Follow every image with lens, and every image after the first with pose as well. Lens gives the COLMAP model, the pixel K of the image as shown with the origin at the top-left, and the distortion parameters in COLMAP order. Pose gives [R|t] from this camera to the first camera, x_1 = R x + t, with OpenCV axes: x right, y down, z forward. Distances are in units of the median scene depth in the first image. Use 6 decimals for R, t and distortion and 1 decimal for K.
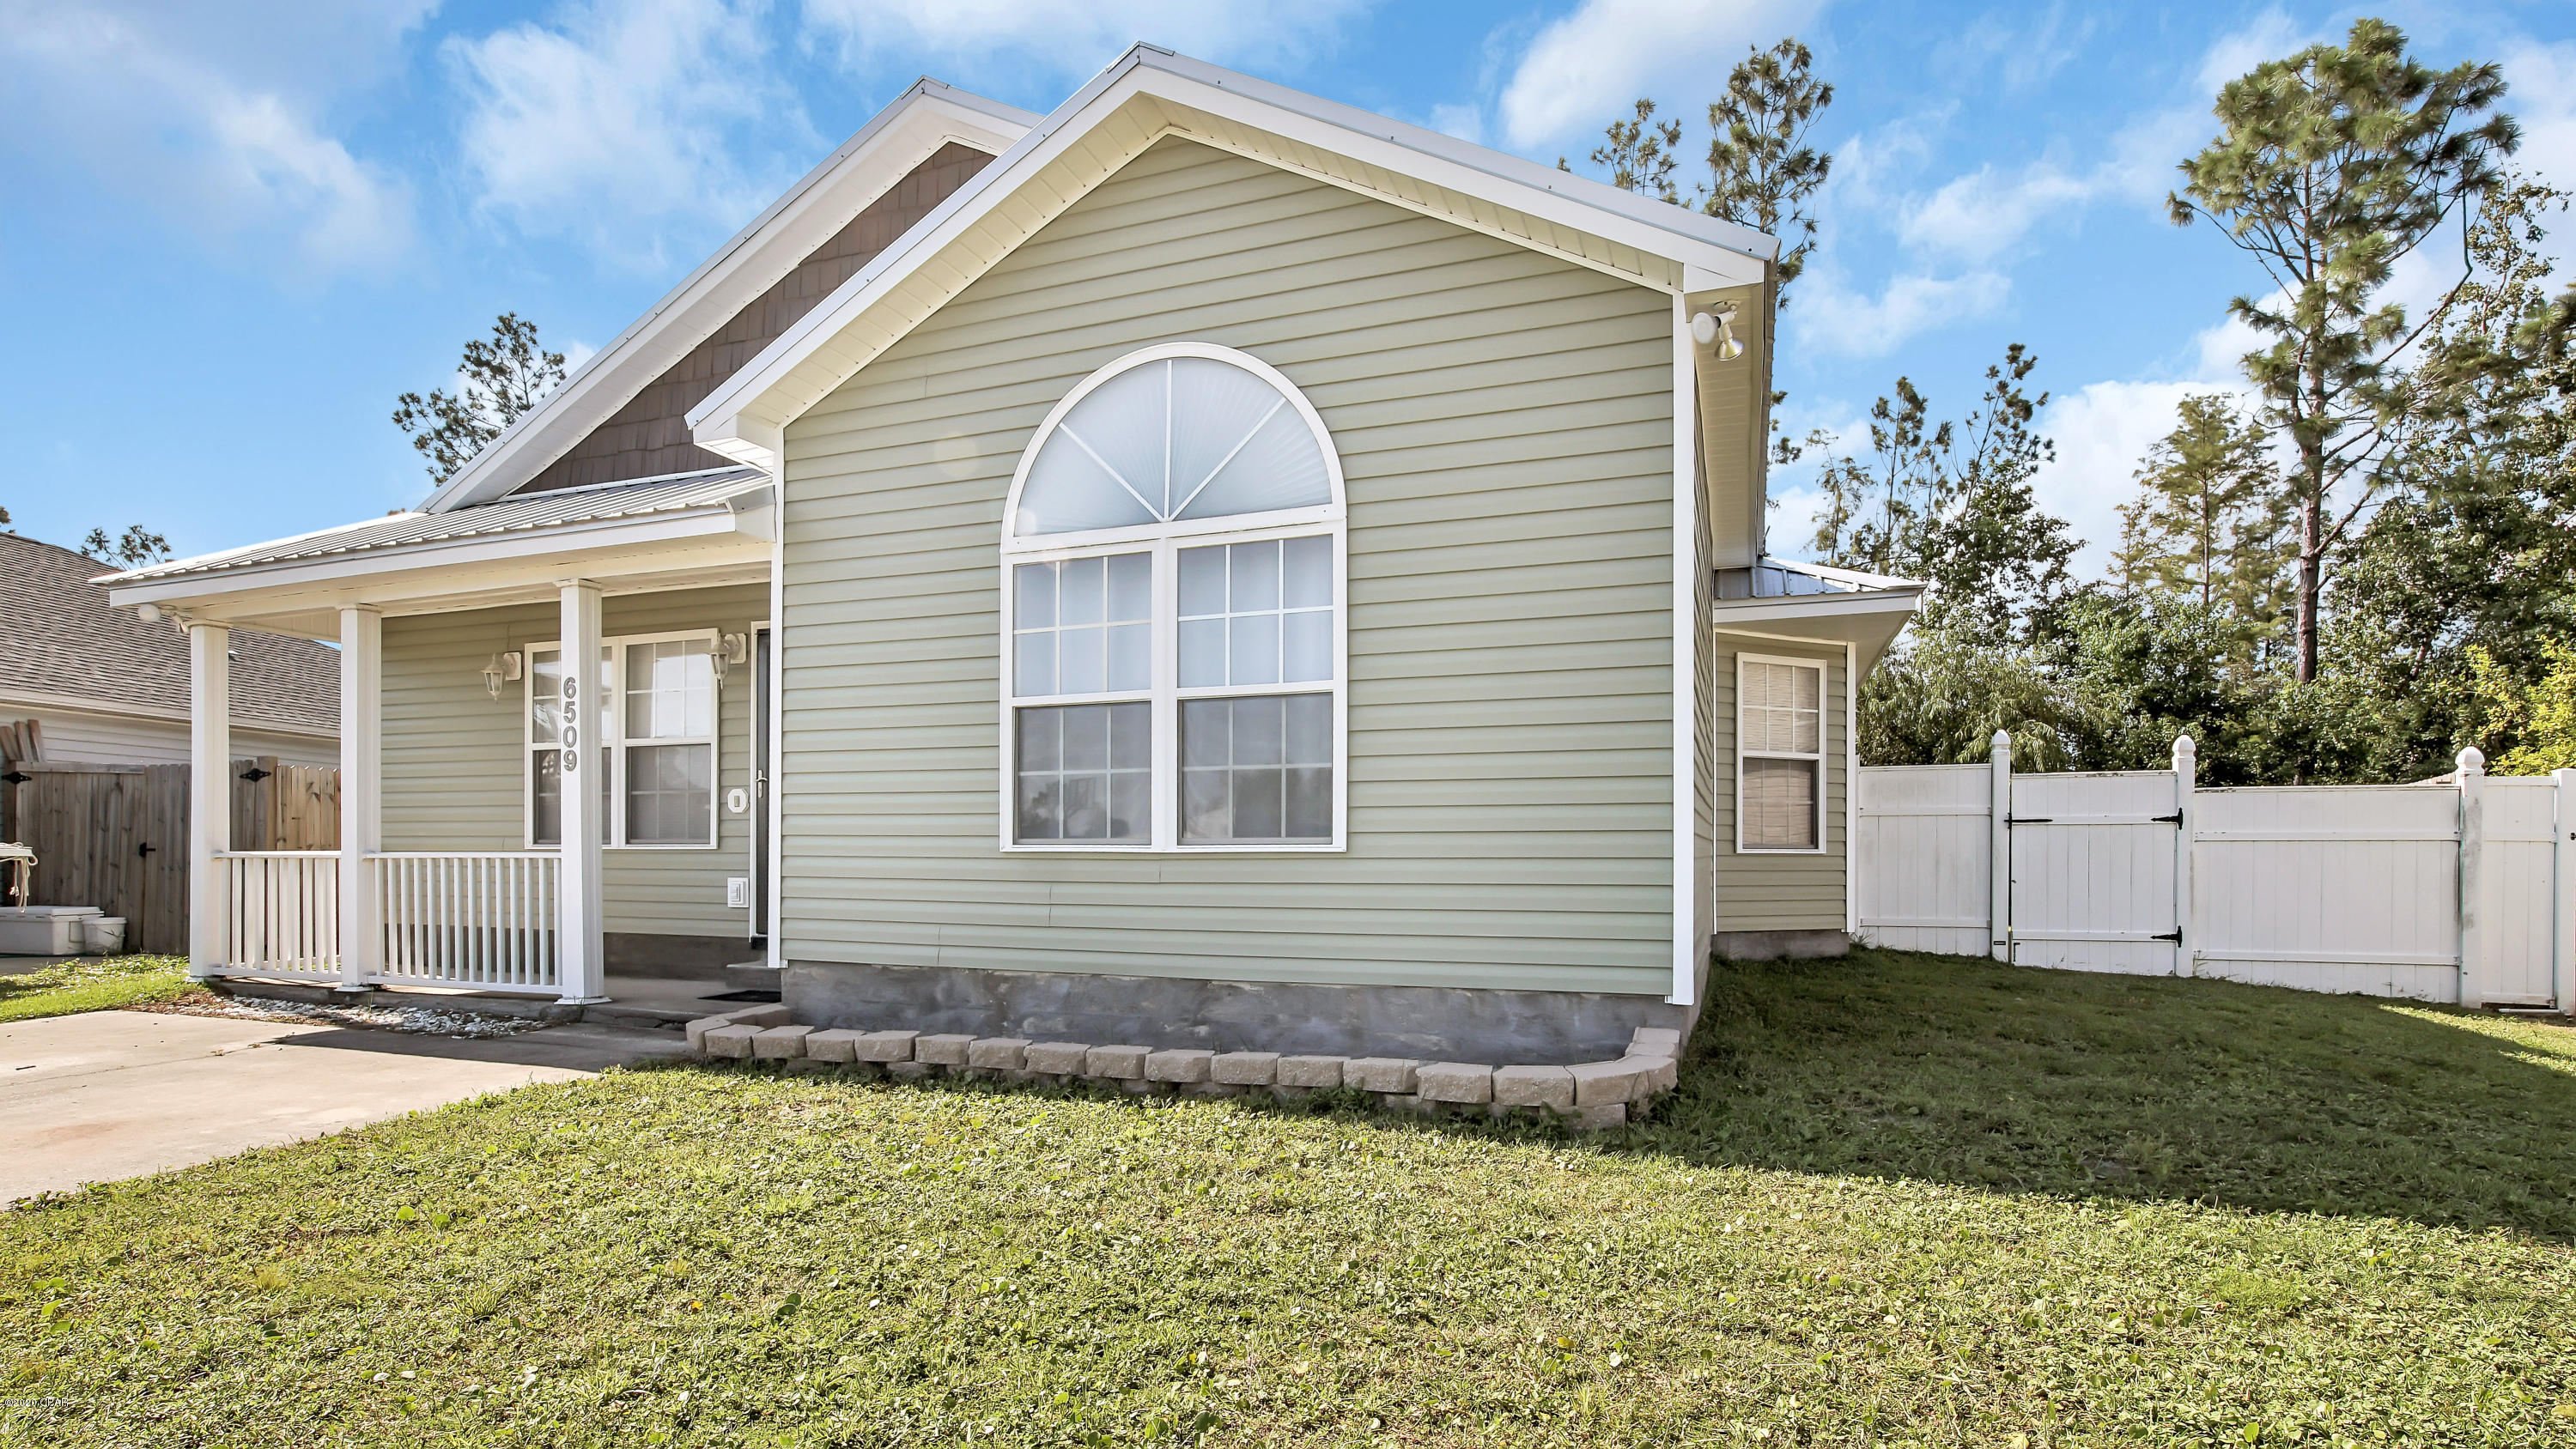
lens RADIAL K [[1282.5, 0, 1118.4], [0, 1282.5, 862.4], [0, 0, 1]] dist [-0.012869, 0.000418]
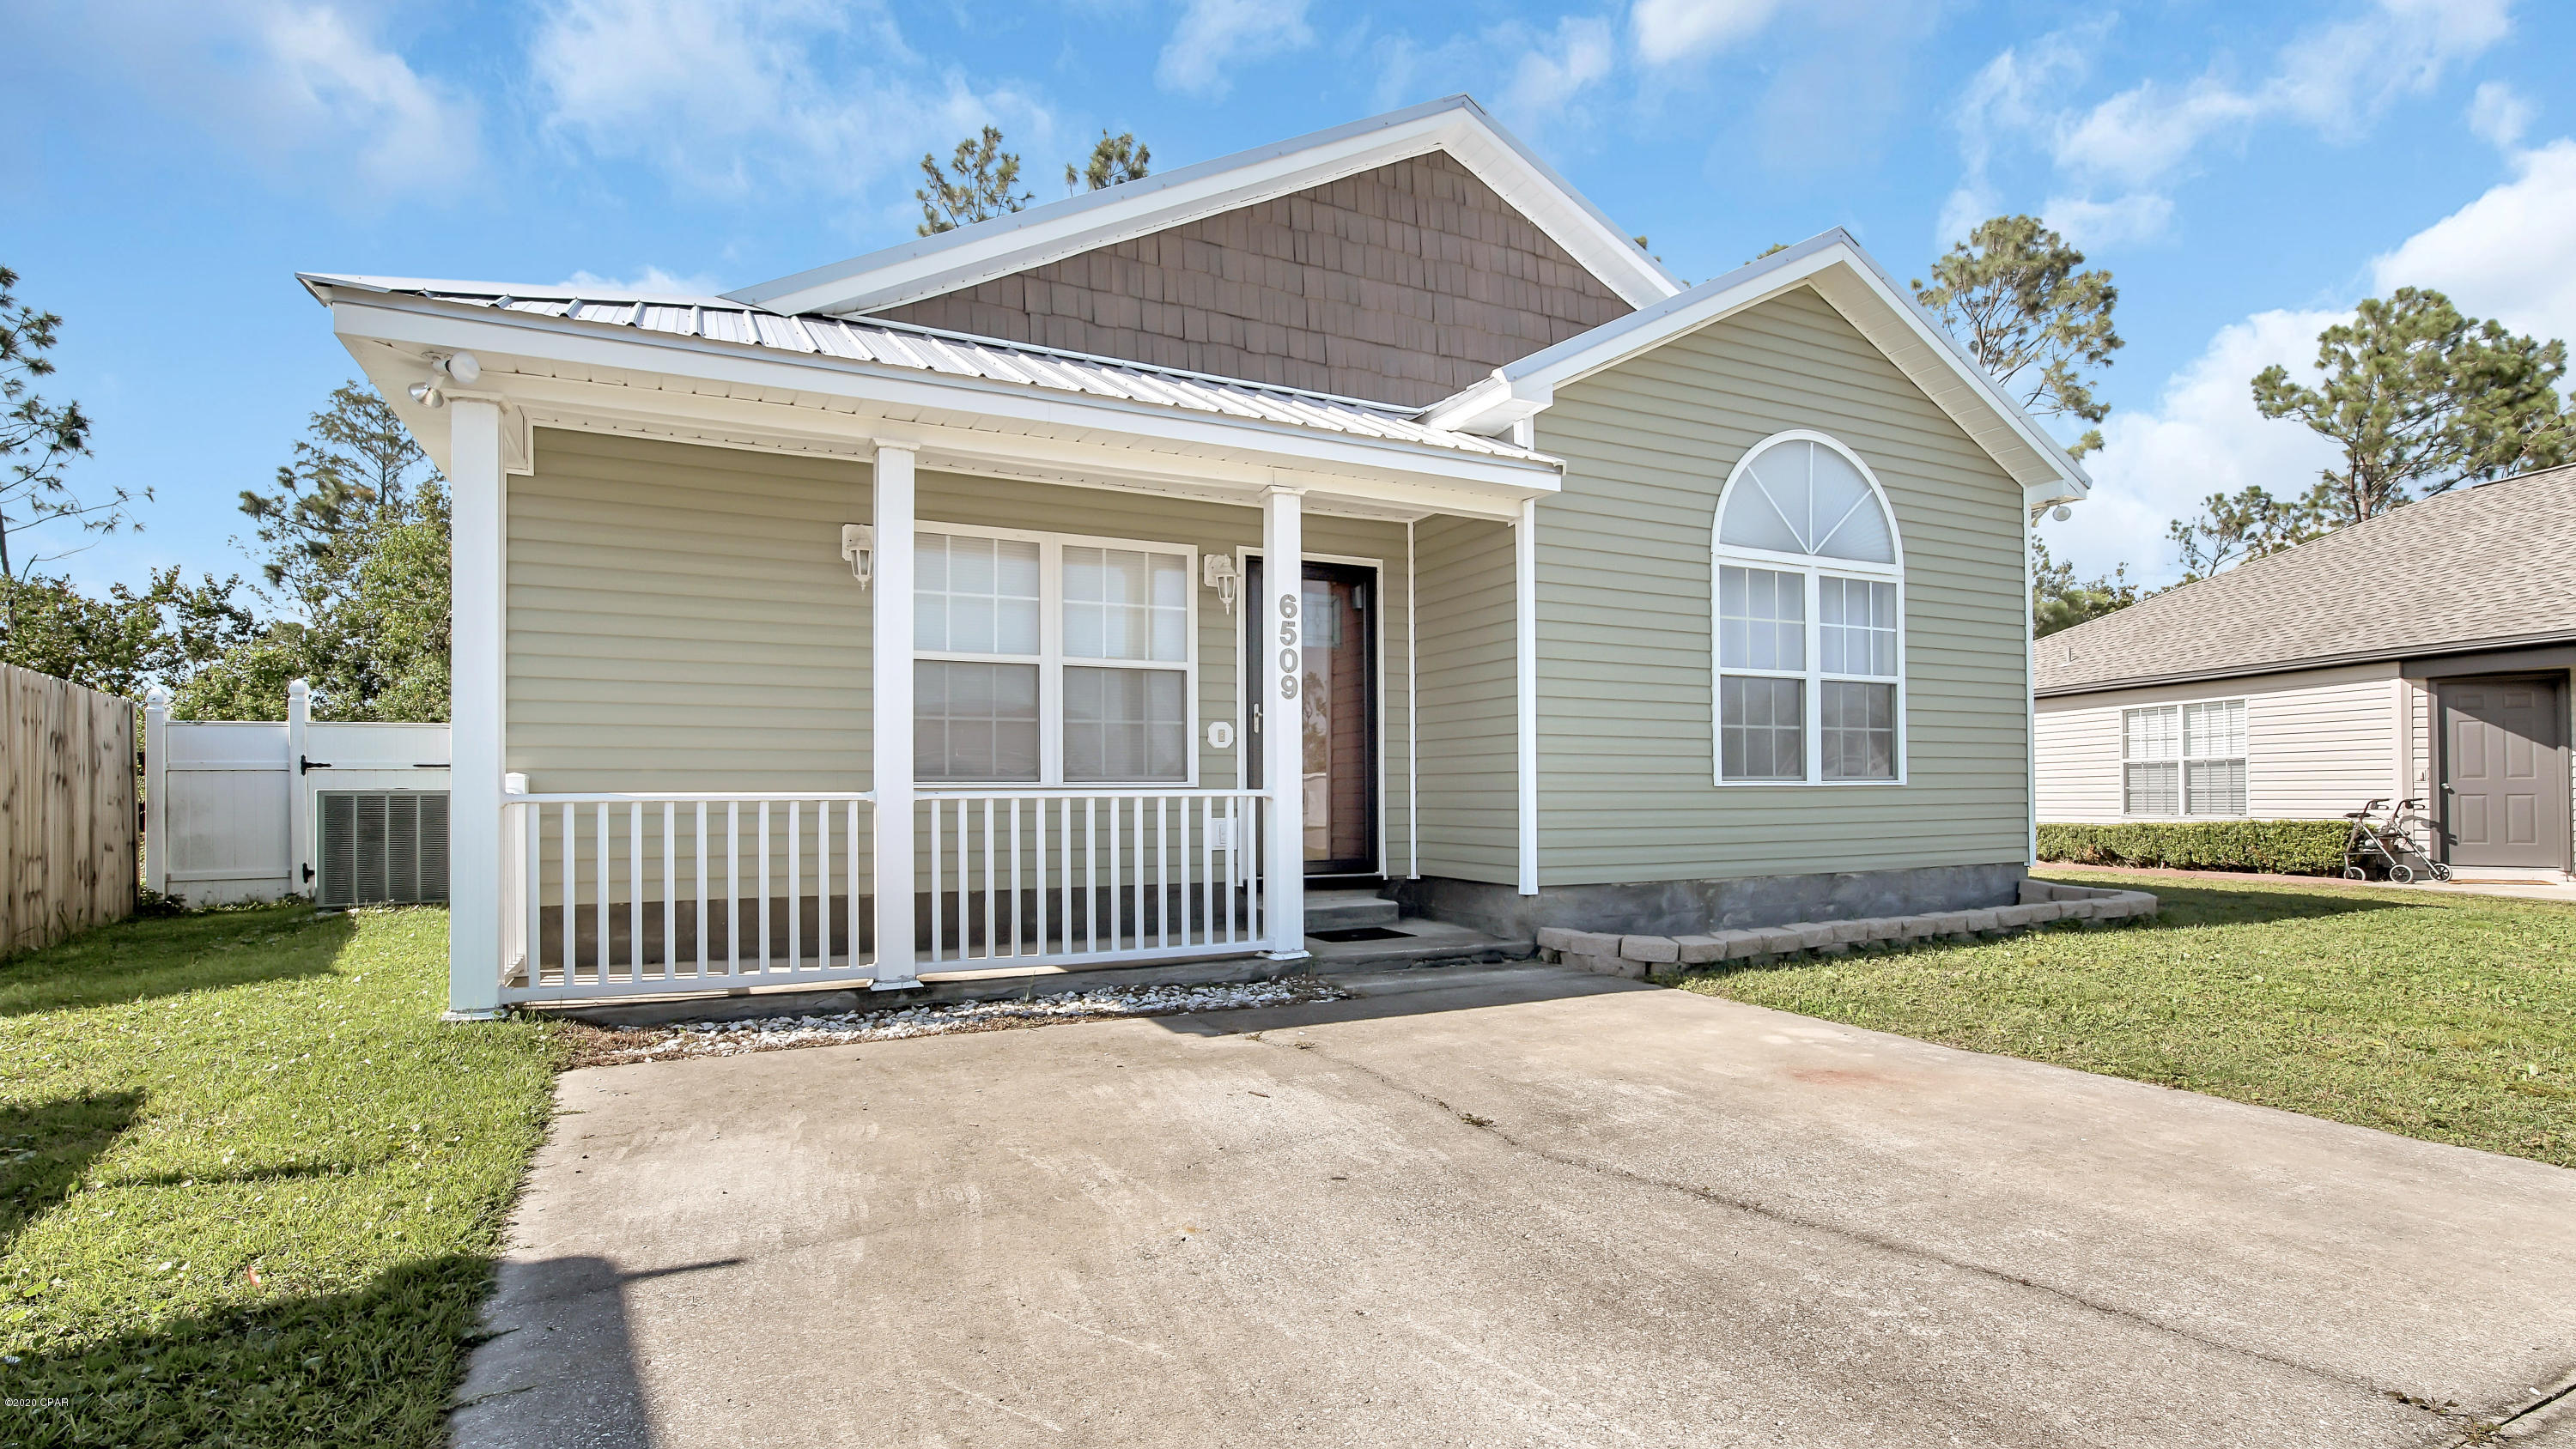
lens RADIAL K [[1227.9, 0, 1285.8], [0, 1227.9, 797.1], [0, 0, 1]] dist [-0.014796, 0.000383]
pose [[0.650663, -0.004066, 0.759356, -1.309378], [0.016181, 0.999833, -0.008511, 0.006252], [-0.759194, 0.017825, 0.650620, 0.530716]]
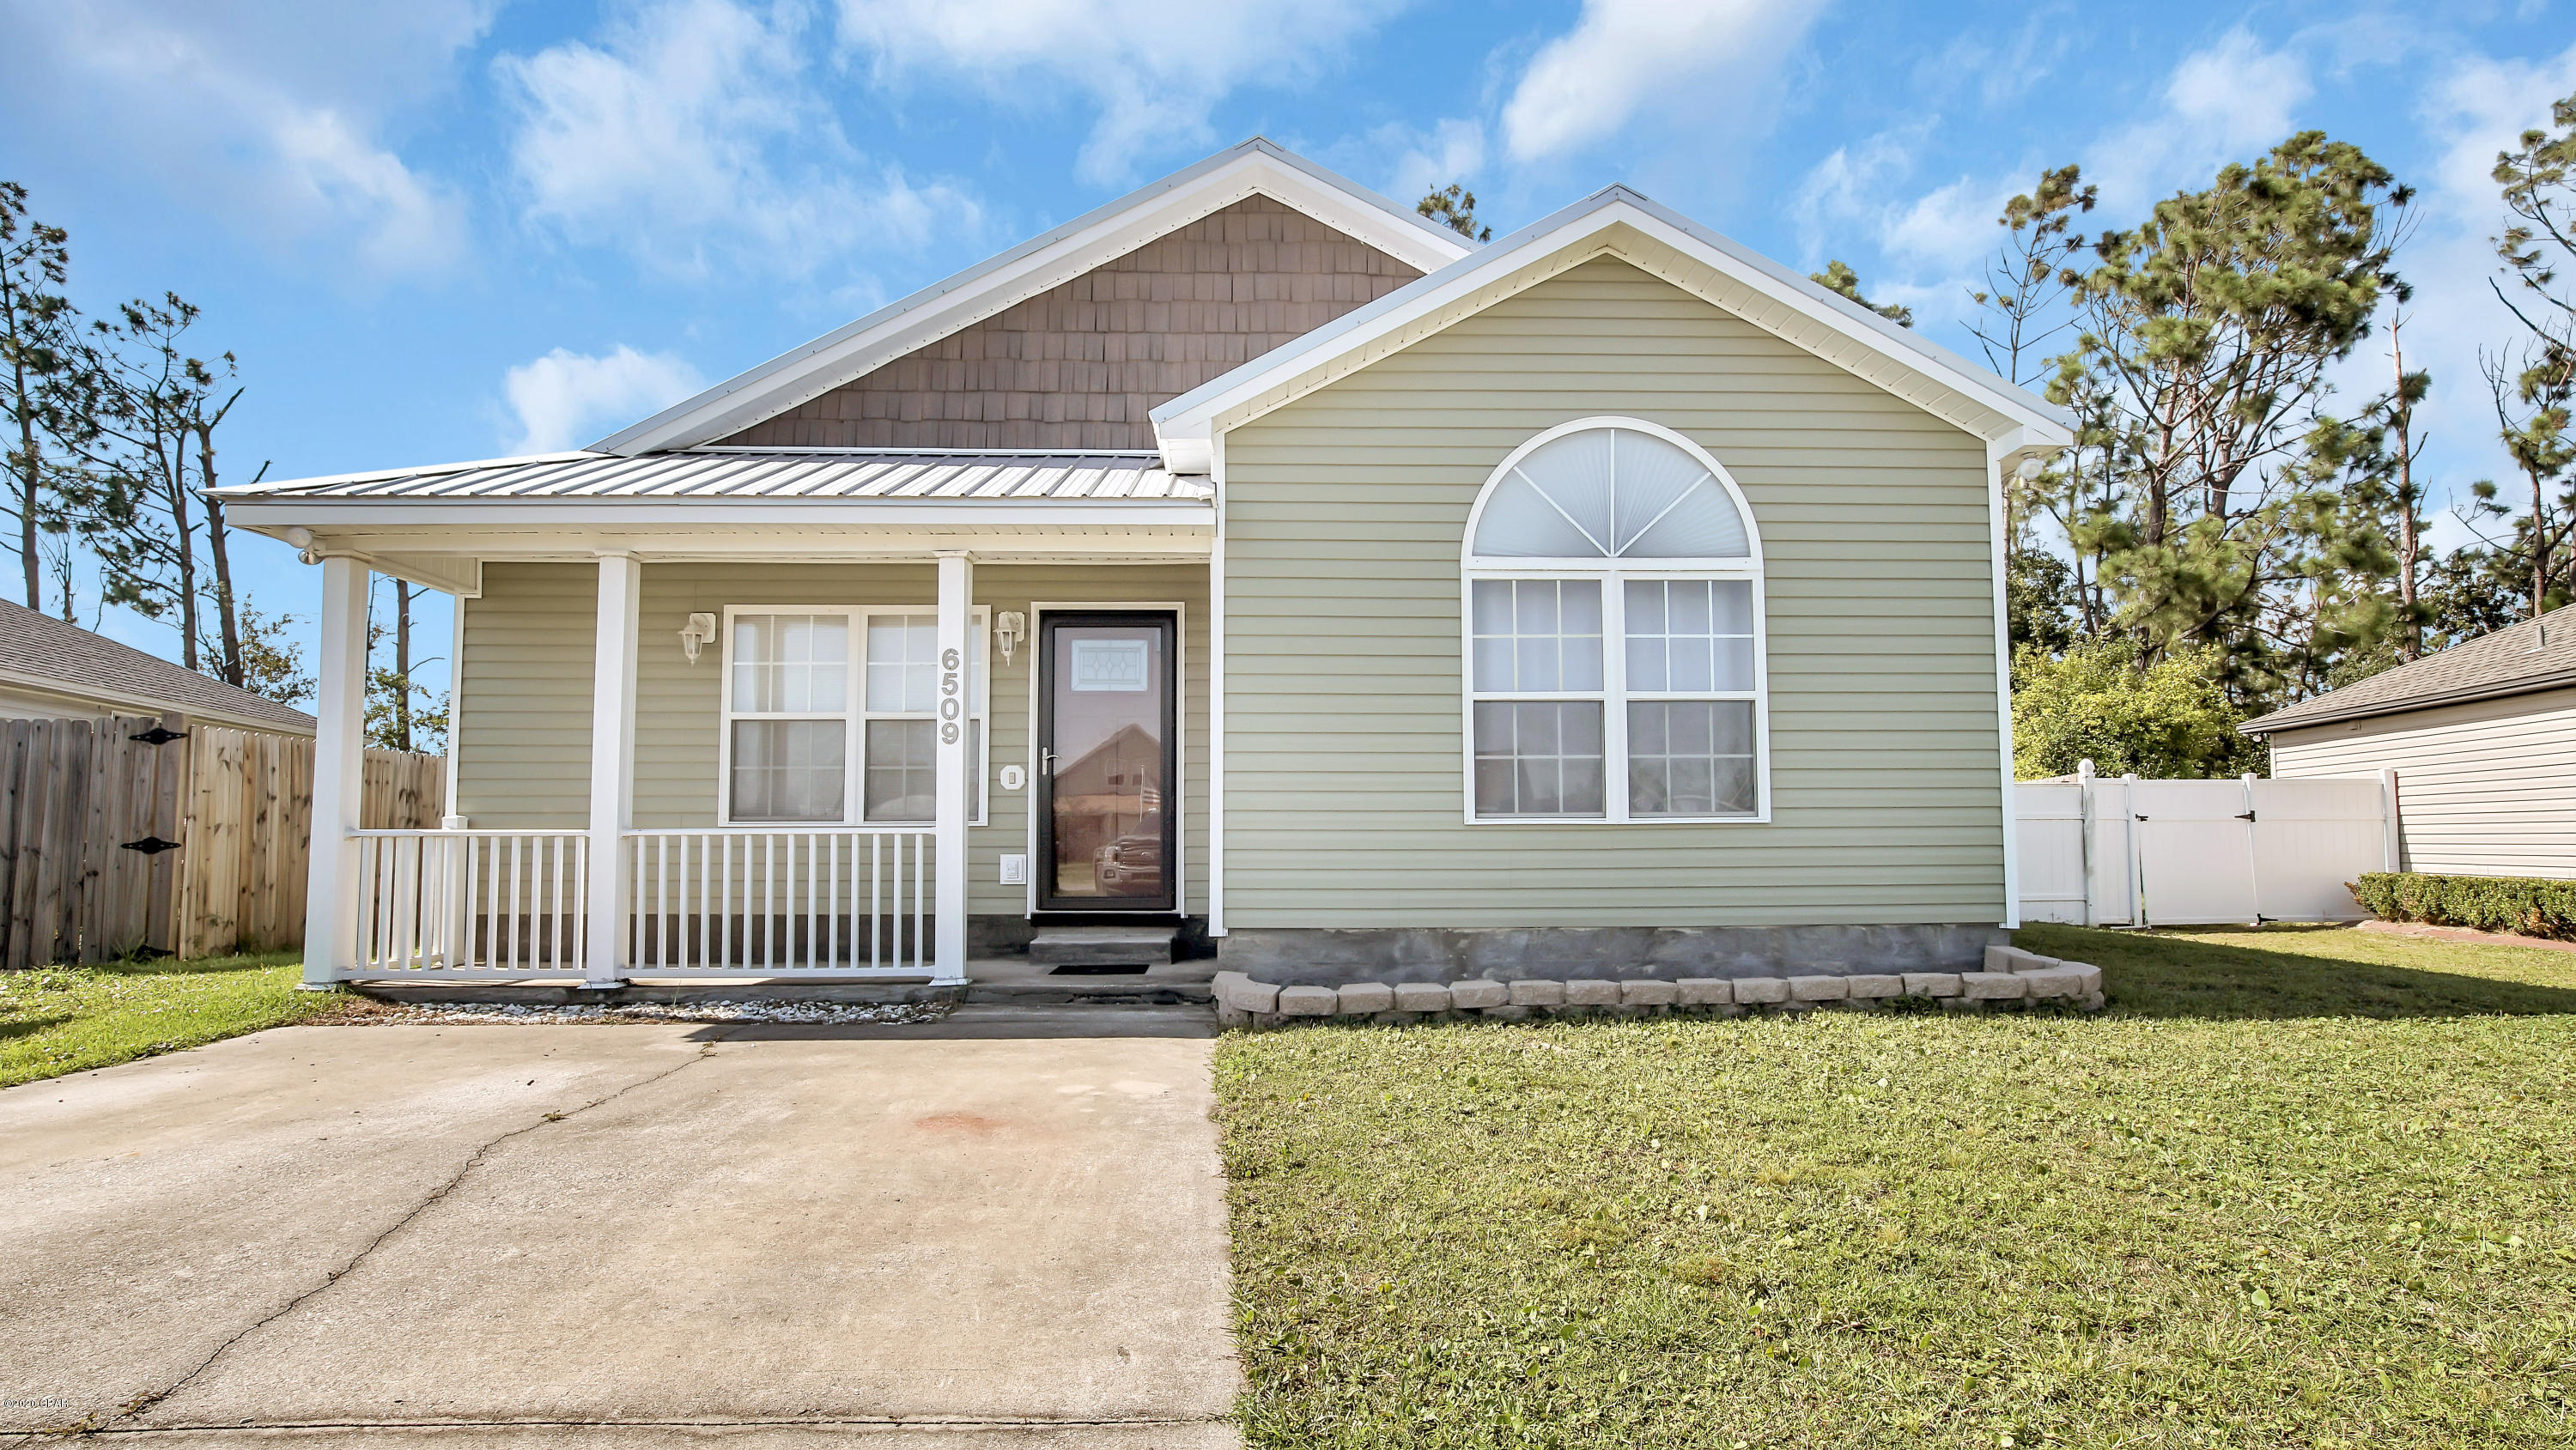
lens RADIAL K [[1207.6, 0, 1274.2], [0, 1207.6, 768.2], [0, 0, 1]] dist [-0.013127, 0.001326]
pose [[0.915331, 0.018041, 0.402297, -0.688695], [0.008159, 0.997960, -0.063318, 0.008641], [-0.402619, 0.061240, 0.913317, 0.074532]]
